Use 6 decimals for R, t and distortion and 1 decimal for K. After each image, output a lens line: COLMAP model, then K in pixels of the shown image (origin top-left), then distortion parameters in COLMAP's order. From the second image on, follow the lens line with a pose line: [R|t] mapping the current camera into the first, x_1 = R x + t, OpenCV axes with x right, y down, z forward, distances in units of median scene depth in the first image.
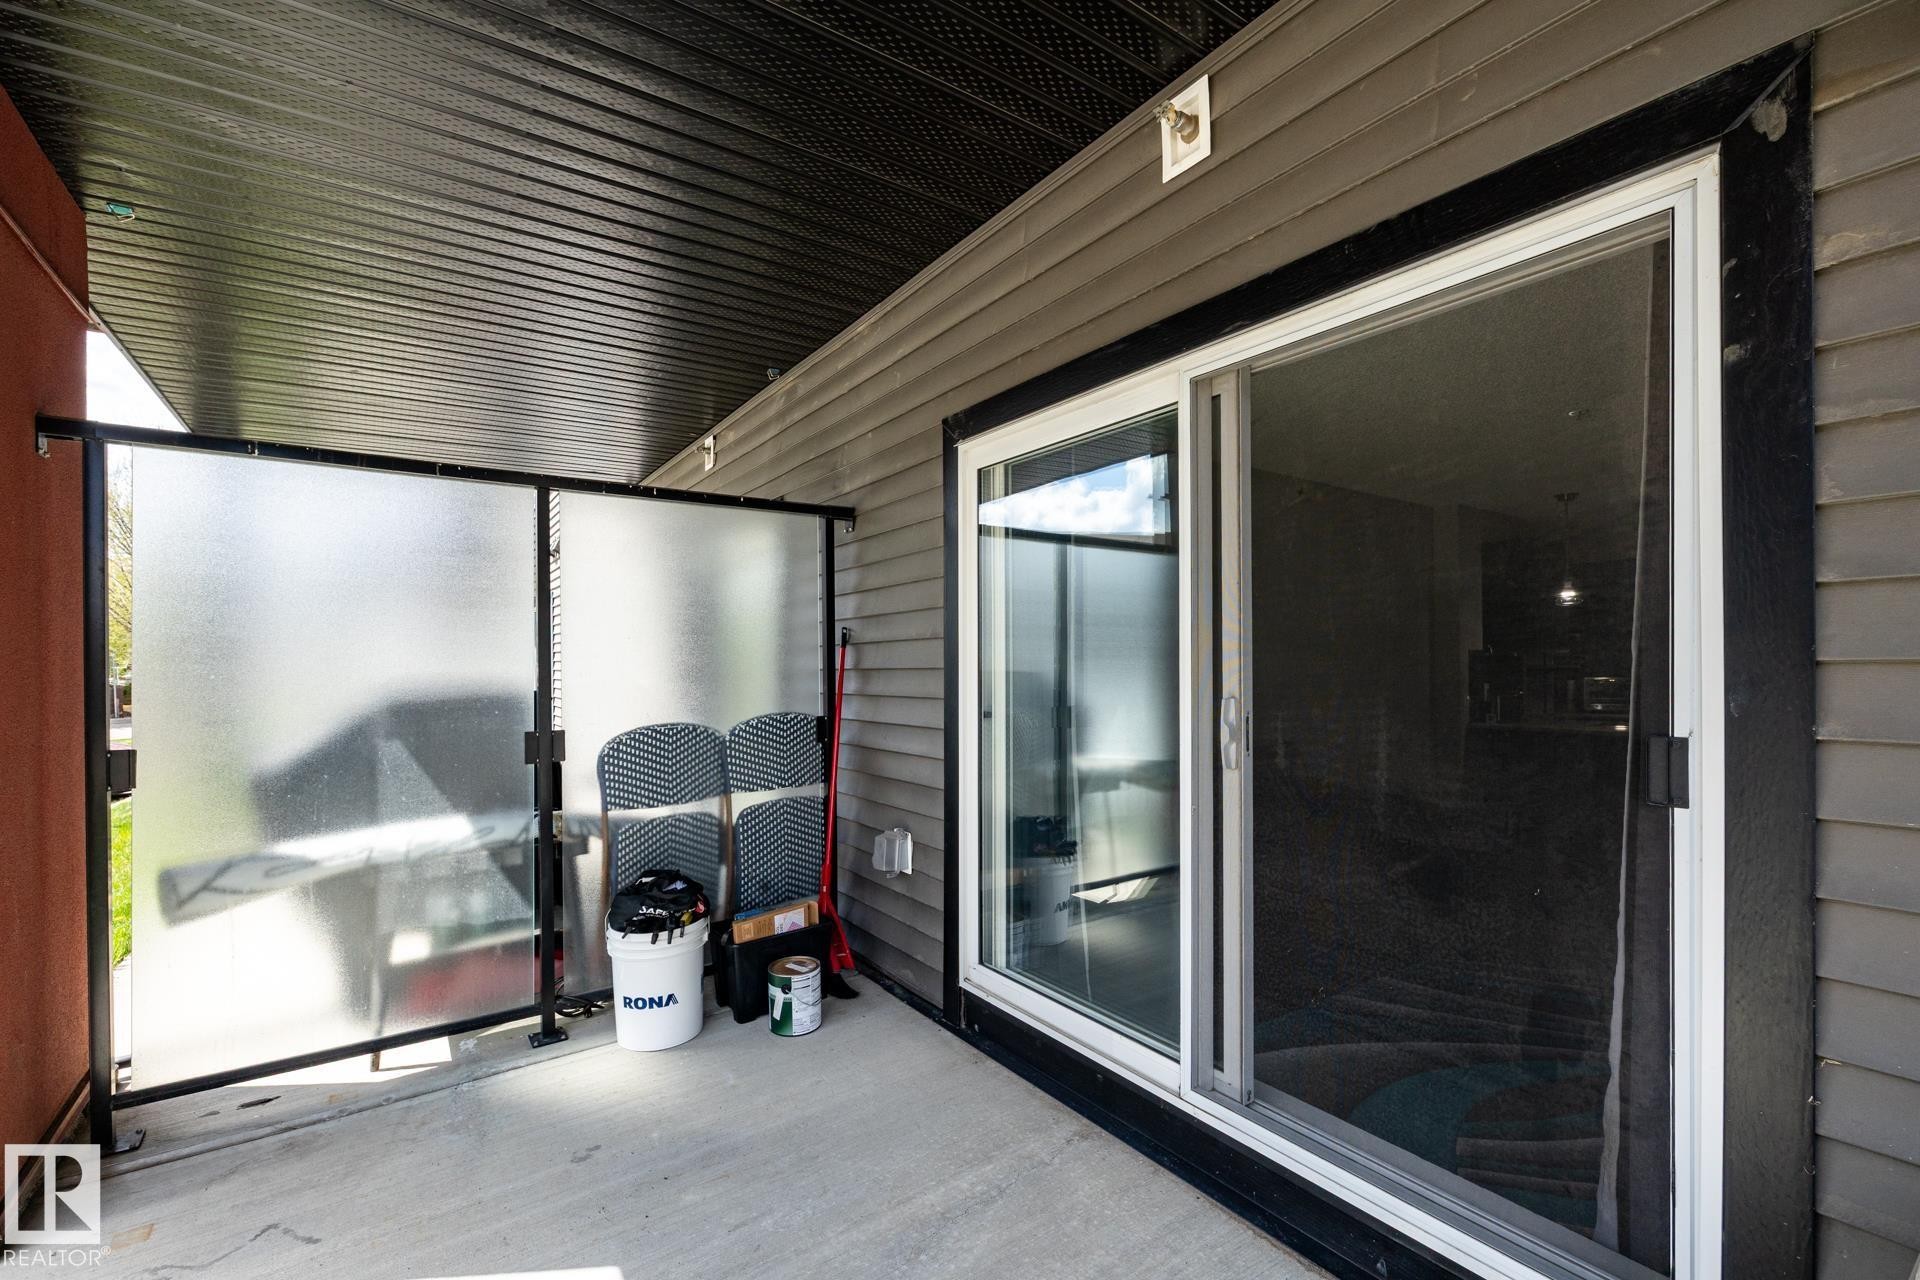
lens RADIAL K [[848.7, 0, 934.8], [0, 848.7, 668.7], [0, 0, 1]] dist [-0.000793, 0.000052]
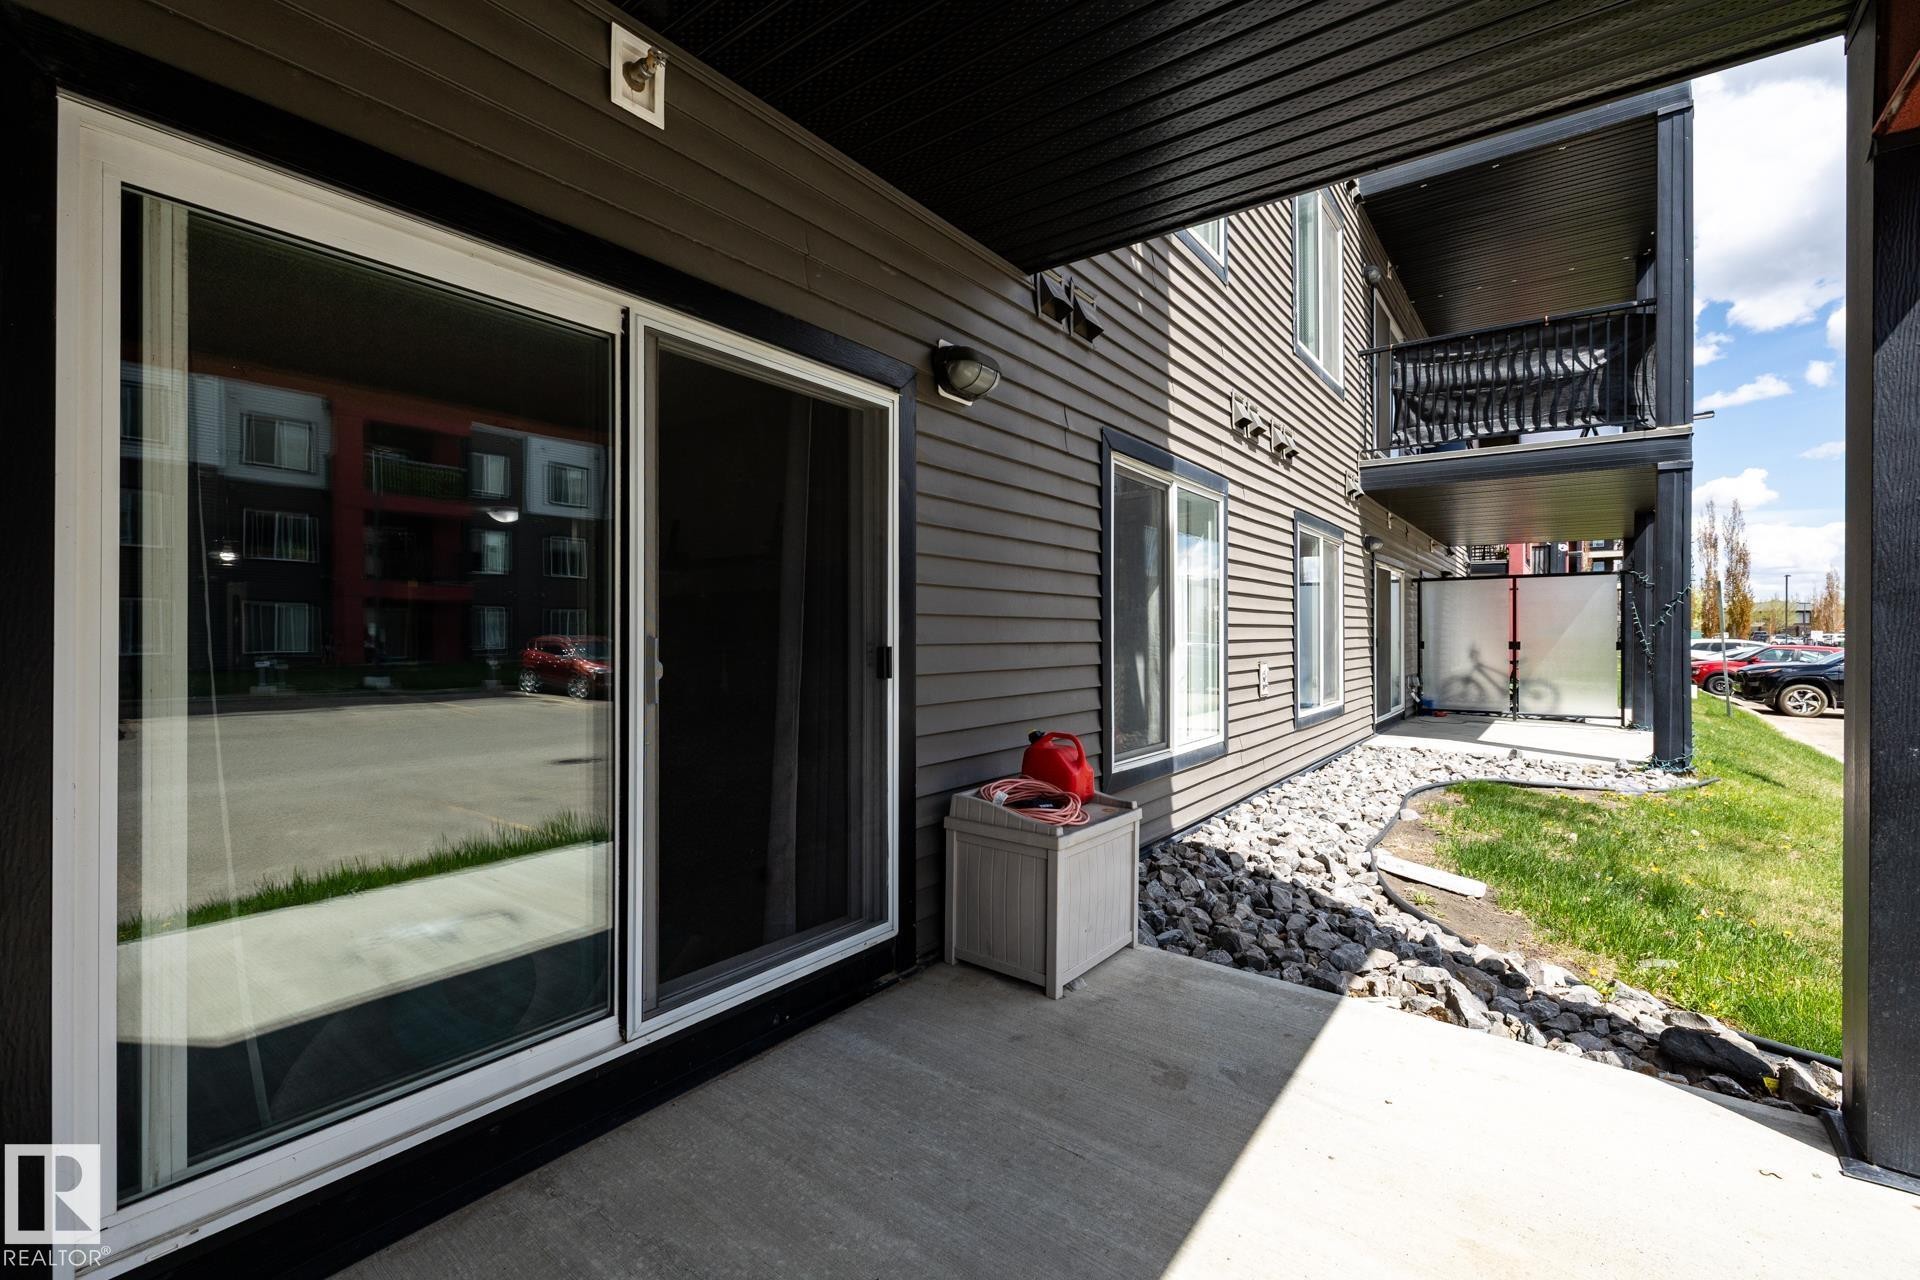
lens RADIAL K [[814.0, 0, 947.9], [0, 814.0, 632.8], [0, 0, 1]] dist [-0.000669, 0.000030]
pose [[-0.317332, 0.035289, 0.947658, -0.829845], [0.011187, 0.999377, -0.033469, 0.082391], [-0.948249, -0.000019, -0.317529, 1.080557]]
